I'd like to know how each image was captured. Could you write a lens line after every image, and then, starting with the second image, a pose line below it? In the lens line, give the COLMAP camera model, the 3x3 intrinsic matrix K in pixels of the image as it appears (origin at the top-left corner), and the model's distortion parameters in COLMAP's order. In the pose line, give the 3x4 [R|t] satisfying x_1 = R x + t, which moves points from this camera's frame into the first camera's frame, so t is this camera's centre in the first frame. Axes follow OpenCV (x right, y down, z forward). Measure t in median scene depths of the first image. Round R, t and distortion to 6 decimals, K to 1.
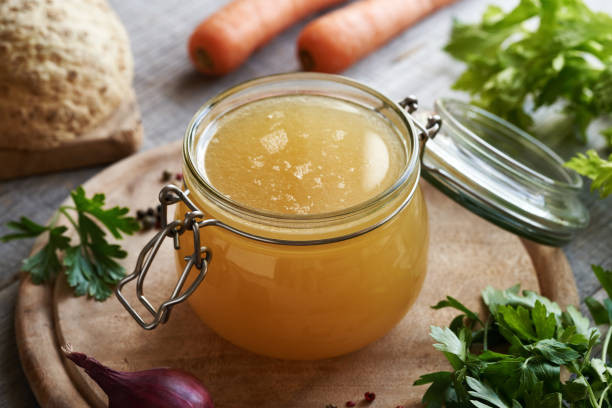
lens RADIAL K [[1998.5, 0, 302.2], [0, 1998.5, 203.9], [0, 0, 1]] dist [-0.023082, 0.000000]
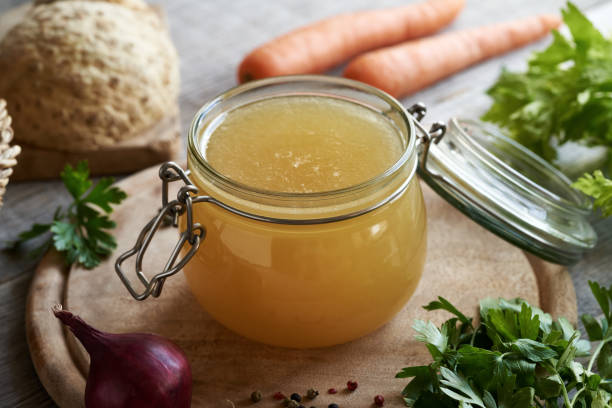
lens RADIAL K [[1998.5, 0, 308.9], [0, 1998.5, 203.1], [0, 0, 1]] dist [-0.023082, 0.000000]
pose [[0.992148, 0.062476, -0.108351, 0.113010], [-0.073208, 0.992482, -0.098081, 0.102522], [0.101409, 0.105243, 0.989262, -0.019137]]
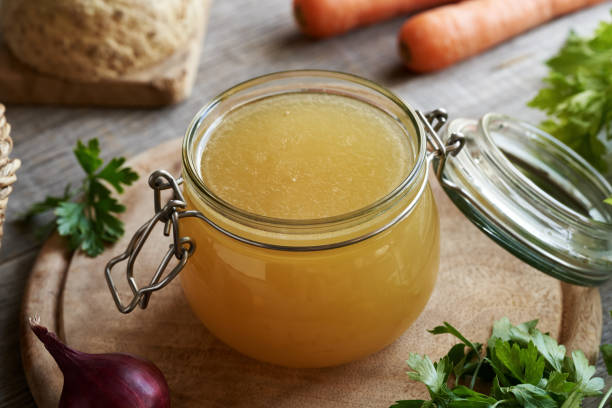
lens RADIAL K [[1998.5, 0, 313.7], [0, 1998.5, 201.3], [0, 0, 1]] dist [-0.023082, 0.000000]
pose [[0.970250, 0.131218, -0.203464, 0.196298], [-0.127194, 0.991336, 0.032790, -0.033938], [0.206004, -0.005935, 0.978533, 0.053748]]
